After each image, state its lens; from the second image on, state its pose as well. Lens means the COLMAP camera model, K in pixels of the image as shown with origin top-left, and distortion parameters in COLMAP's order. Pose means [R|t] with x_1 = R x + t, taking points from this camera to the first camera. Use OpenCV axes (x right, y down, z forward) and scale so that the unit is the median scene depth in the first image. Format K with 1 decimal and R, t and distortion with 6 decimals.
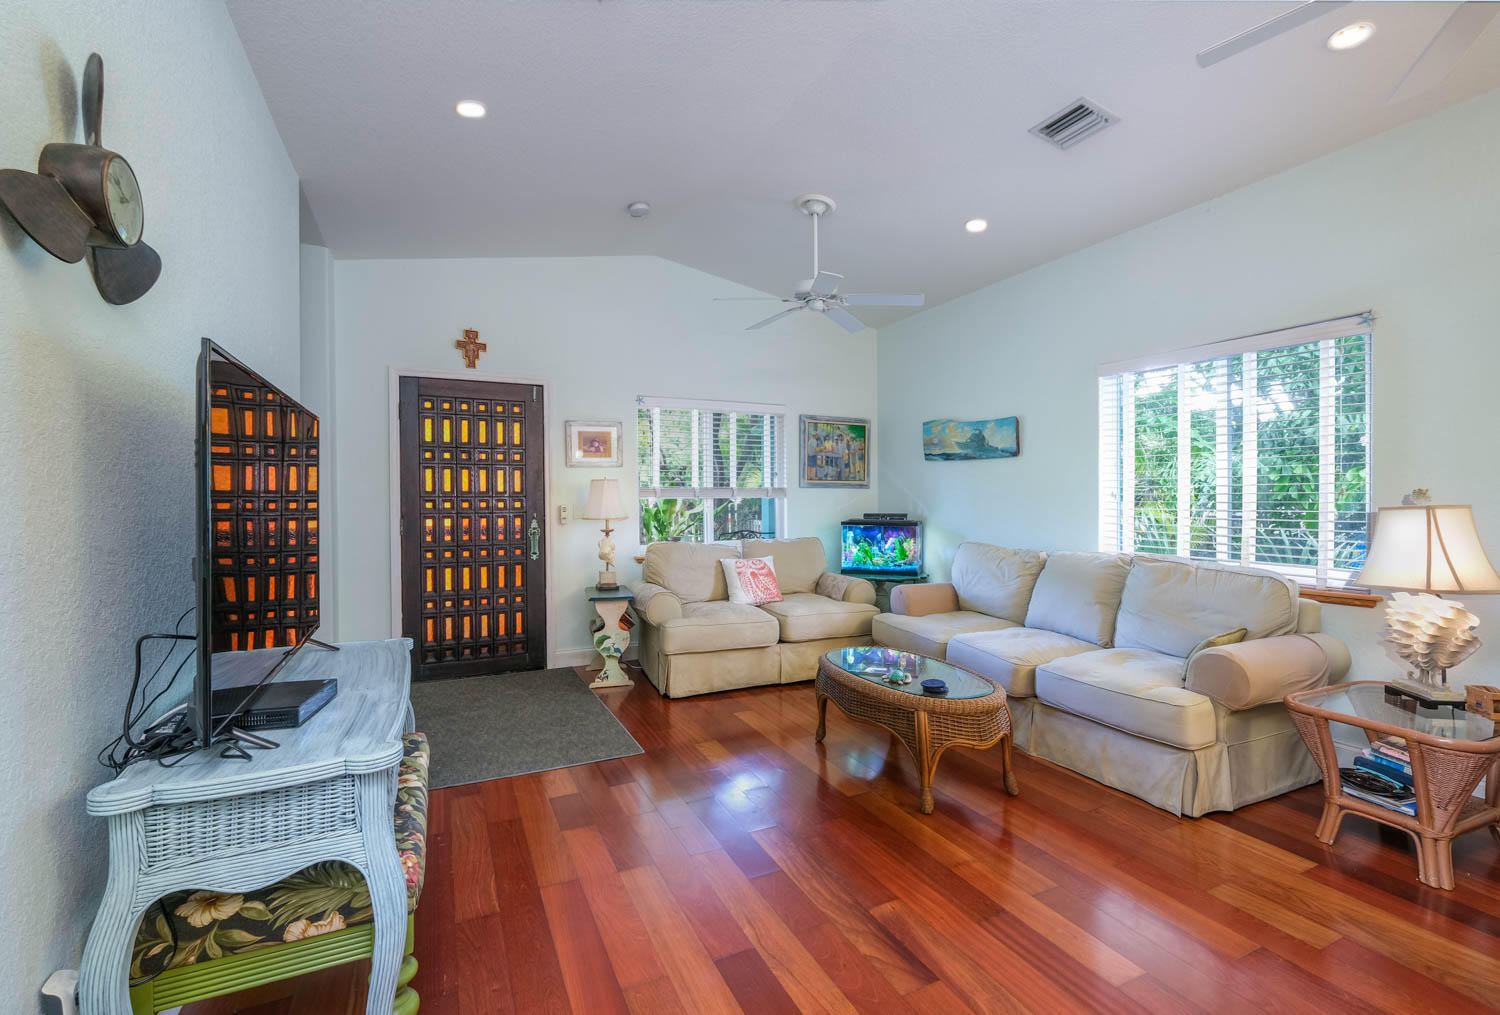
lens RADIAL K [[662.8, 0, 753.8], [0, 662.8, 505.1], [0, 0, 1]] dist [0.000875, 0.000025]
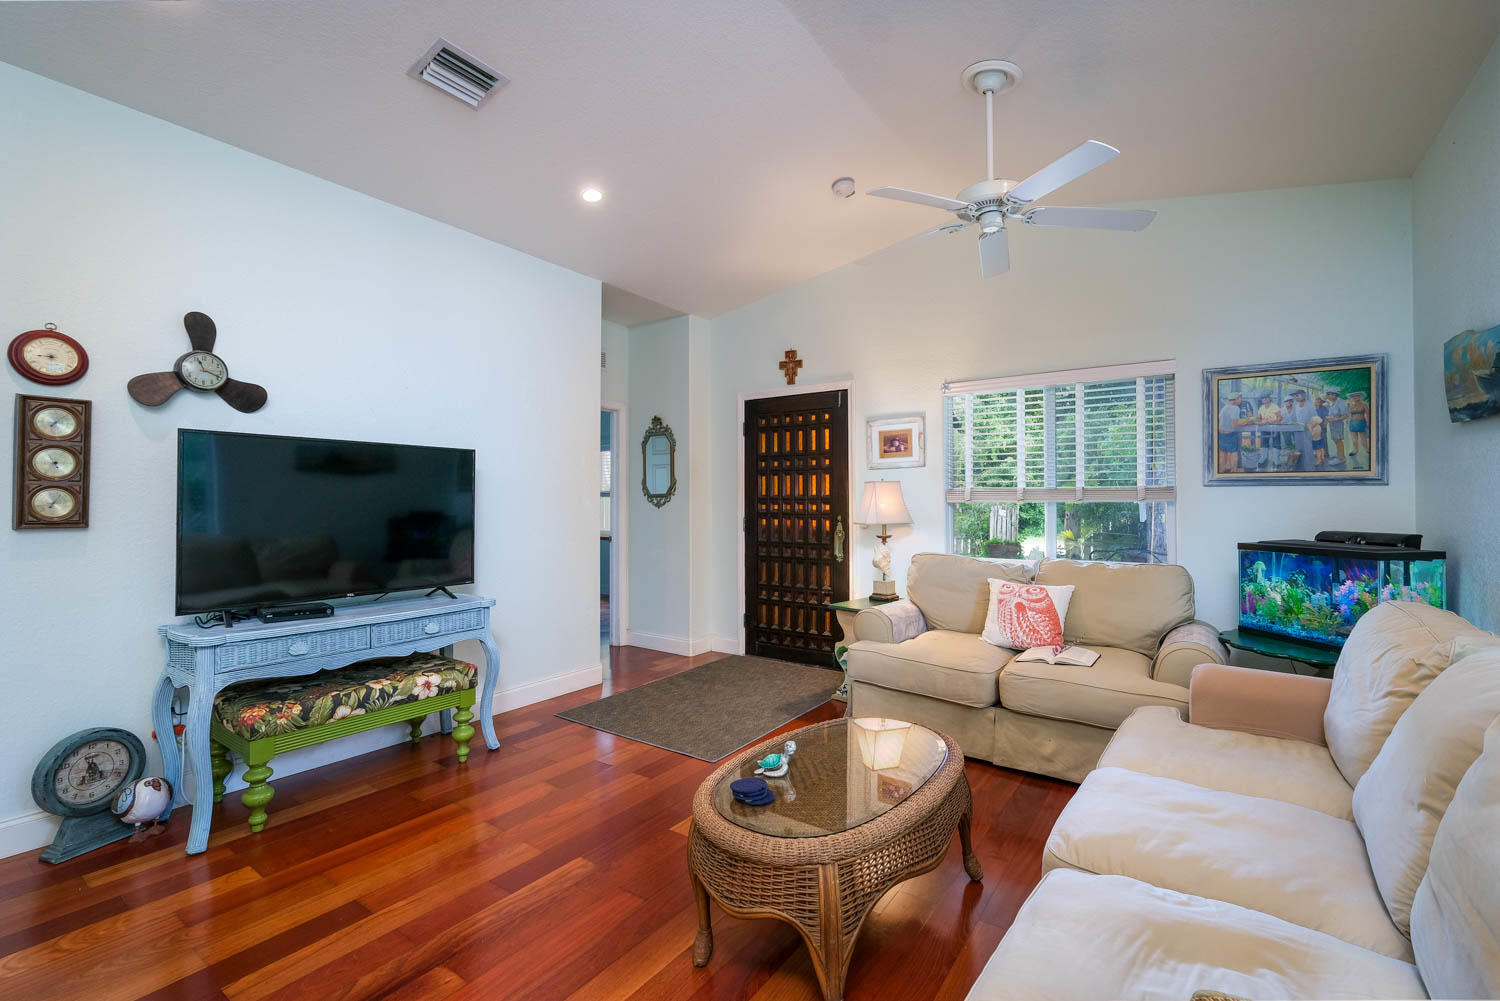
lens RADIAL K [[658.1, 0, 755.2], [0, 658.1, 494.9], [0, 0, 1]] dist [-0.001674, -0.000165]
pose [[0.486608, -0.004770, -0.873607, 0.488871], [-0.010108, 0.999887, -0.011090, -0.007766], [0.873562, 0.014227, 0.486505, 0.393038]]
